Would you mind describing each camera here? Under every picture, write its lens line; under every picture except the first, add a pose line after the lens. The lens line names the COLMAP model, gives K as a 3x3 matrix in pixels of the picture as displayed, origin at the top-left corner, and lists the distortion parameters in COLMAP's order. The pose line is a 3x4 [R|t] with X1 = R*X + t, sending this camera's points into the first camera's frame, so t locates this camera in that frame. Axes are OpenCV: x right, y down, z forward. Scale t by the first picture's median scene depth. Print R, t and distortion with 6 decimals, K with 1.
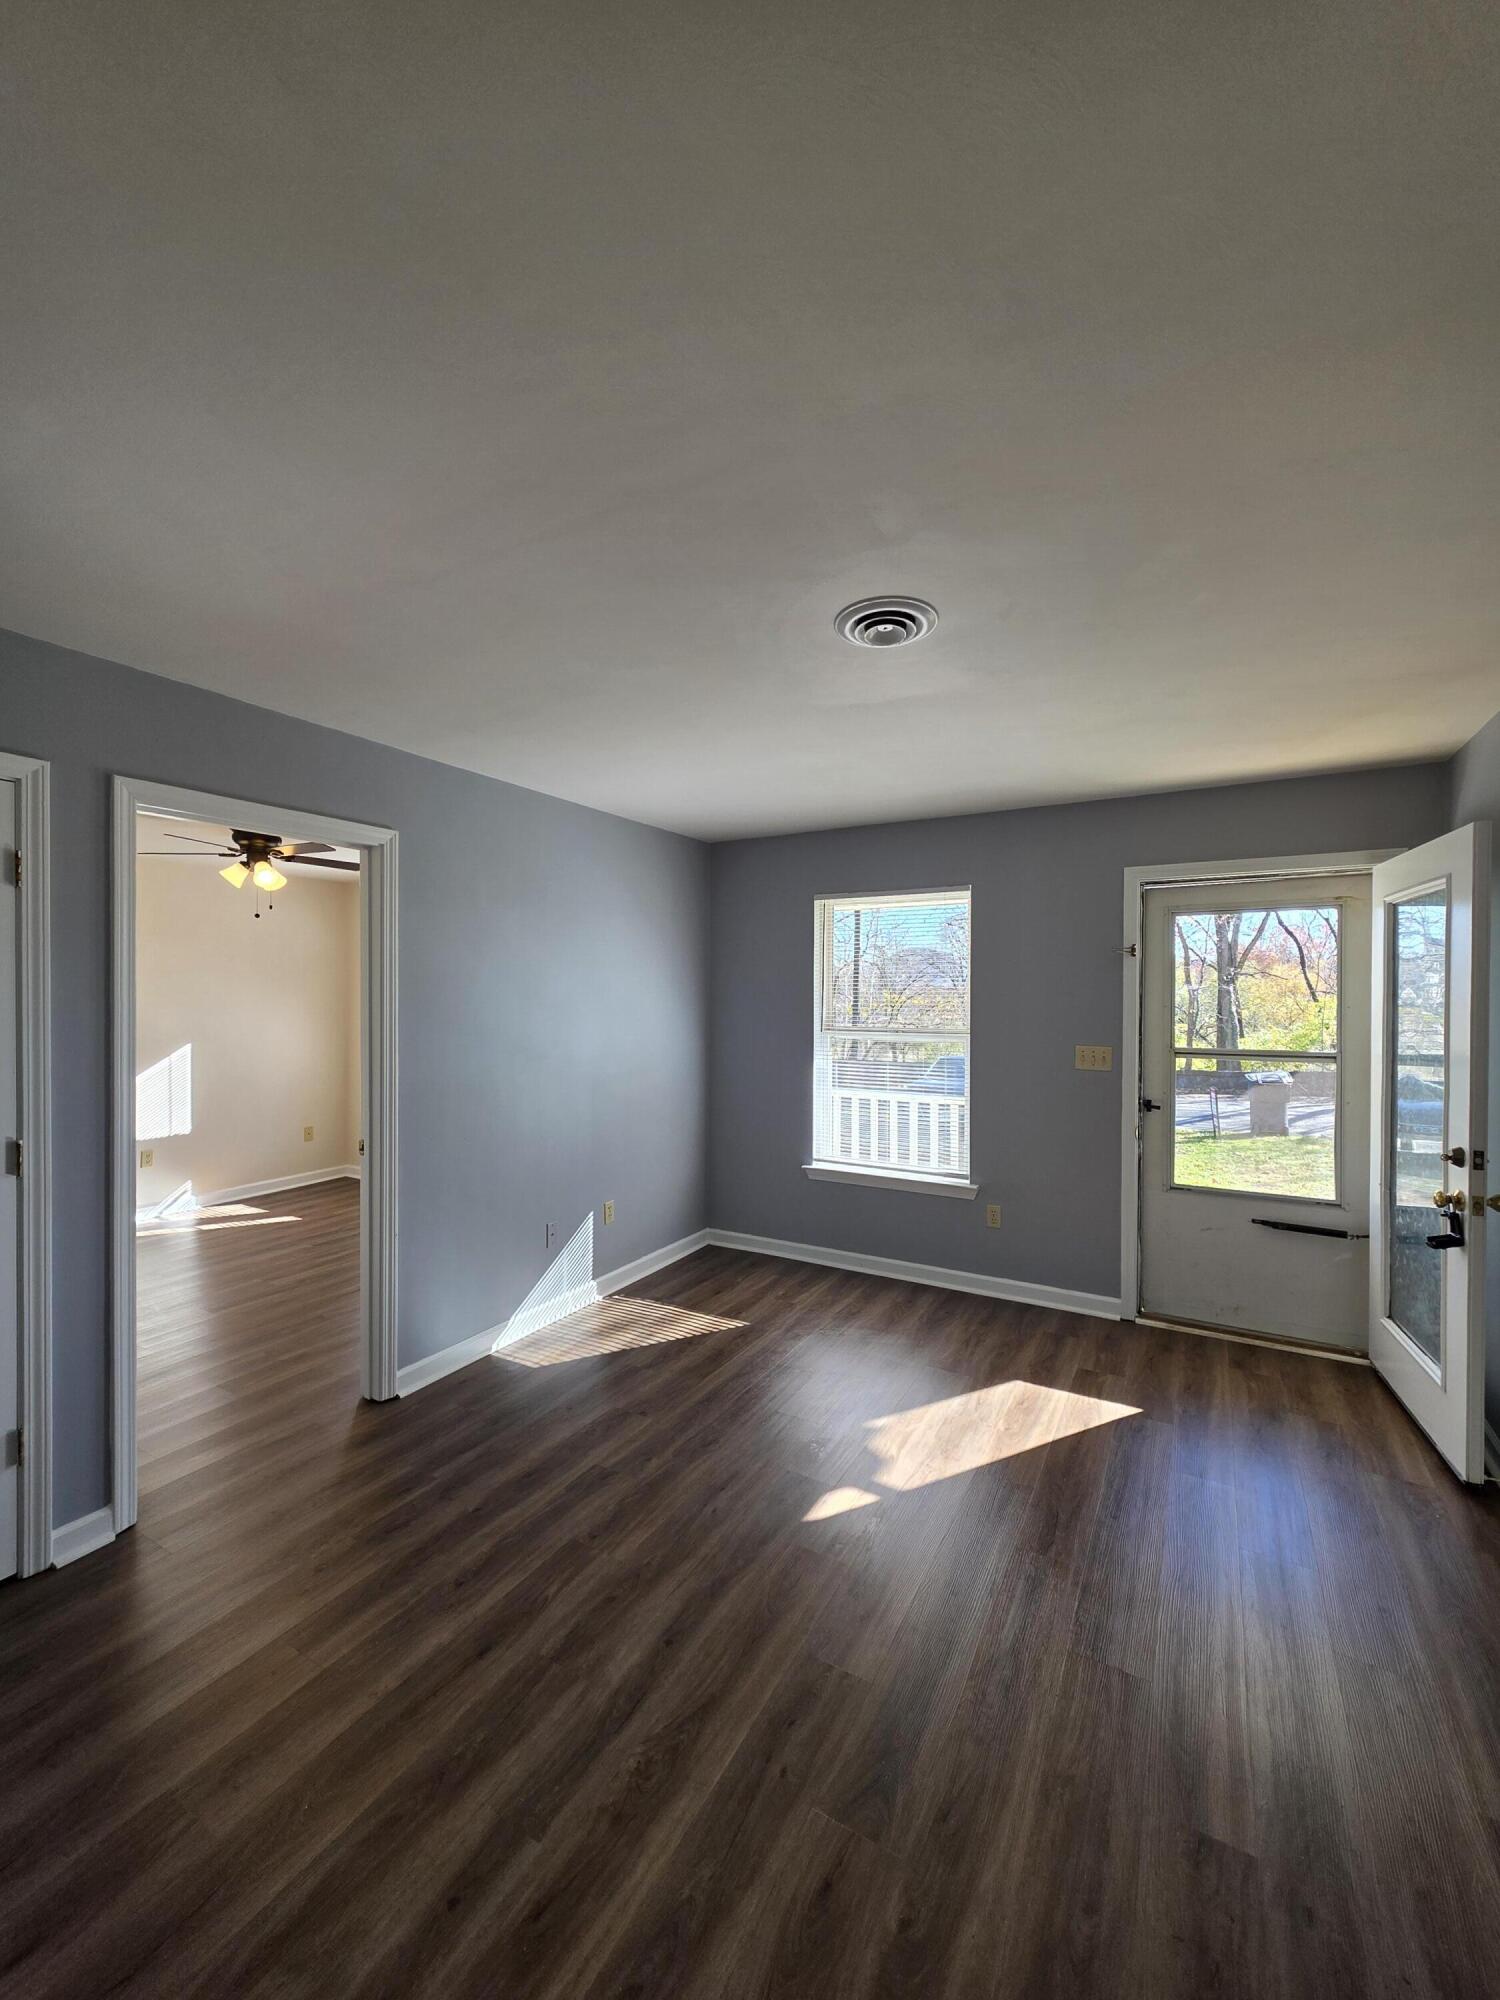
lens RADIAL K [[796.7, 0, 755.1], [0, 796.7, 998.0], [0, 0, 1]] dist [0.000179, 0.000098]
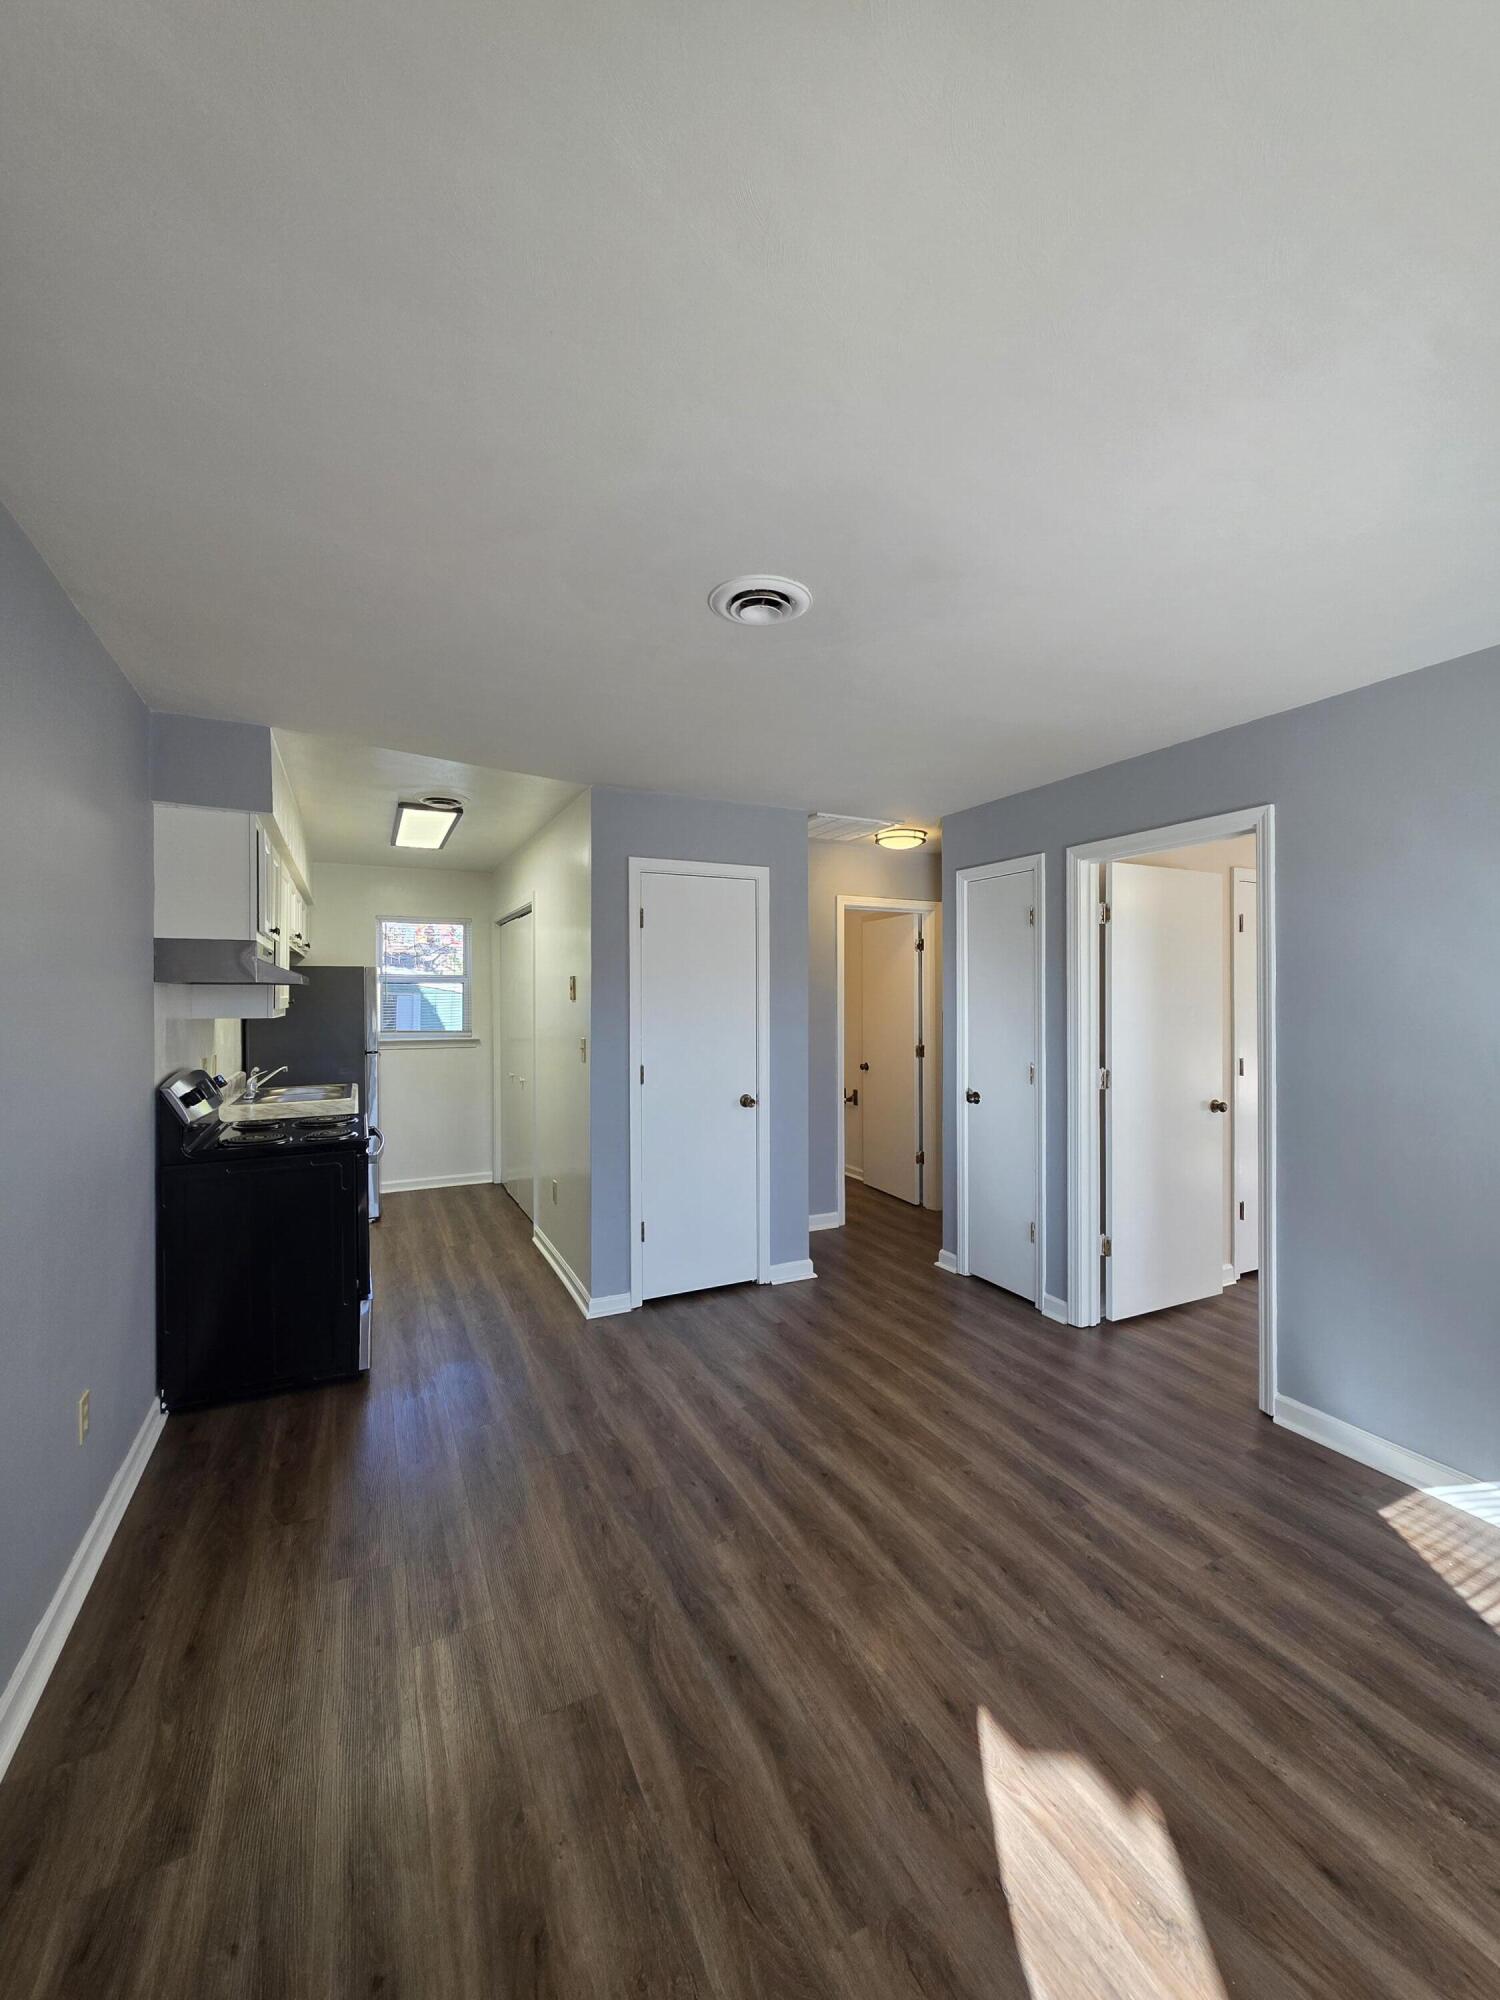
lens RADIAL K [[796.7, 0, 755.1], [0, 796.7, 998.0], [0, 0, 1]] dist [0.000179, 0.000098]
pose [[-0.558270, -0.000615, -0.829659, 0.564308], [-0.002629, 0.999996, 0.001028, 0.013606], [0.829655, 0.002755, -0.558270, 0.885099]]
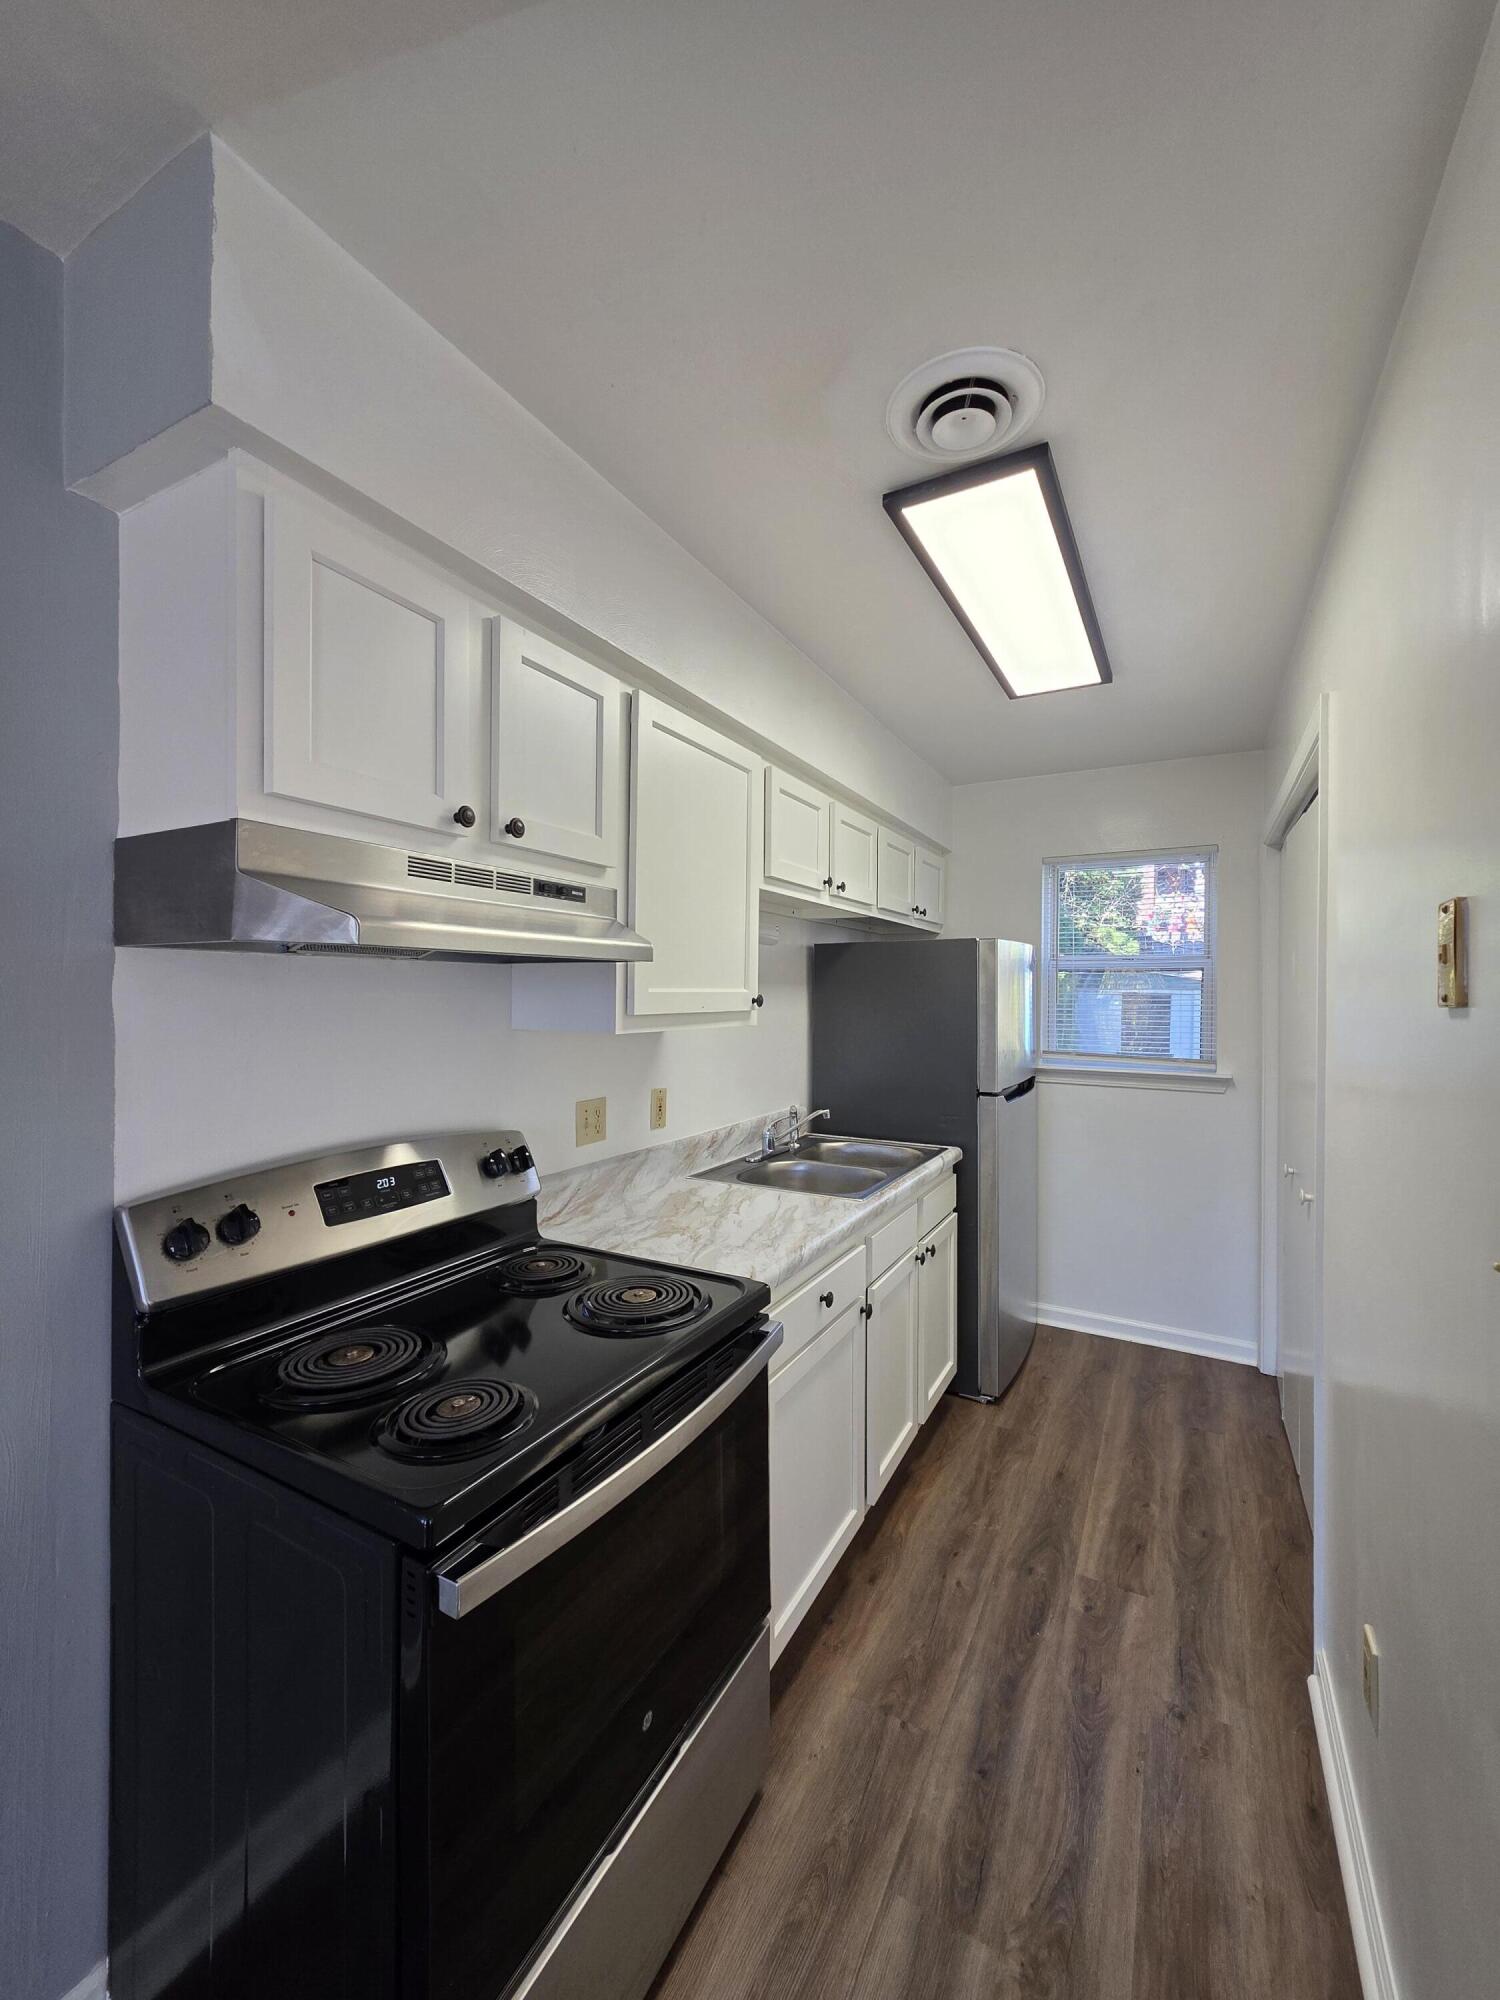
lens RADIAL K [[799.7, 0, 753.4], [0, 799.7, 997.2], [0, 0, 1]] dist [0.000806, 0.000284]
pose [[-0.999840, -0.011357, -0.013818, -0.020432], [-0.011474, 0.999899, 0.008362, 0.015246], [0.013722, 0.008519, -0.999870, 0.271406]]
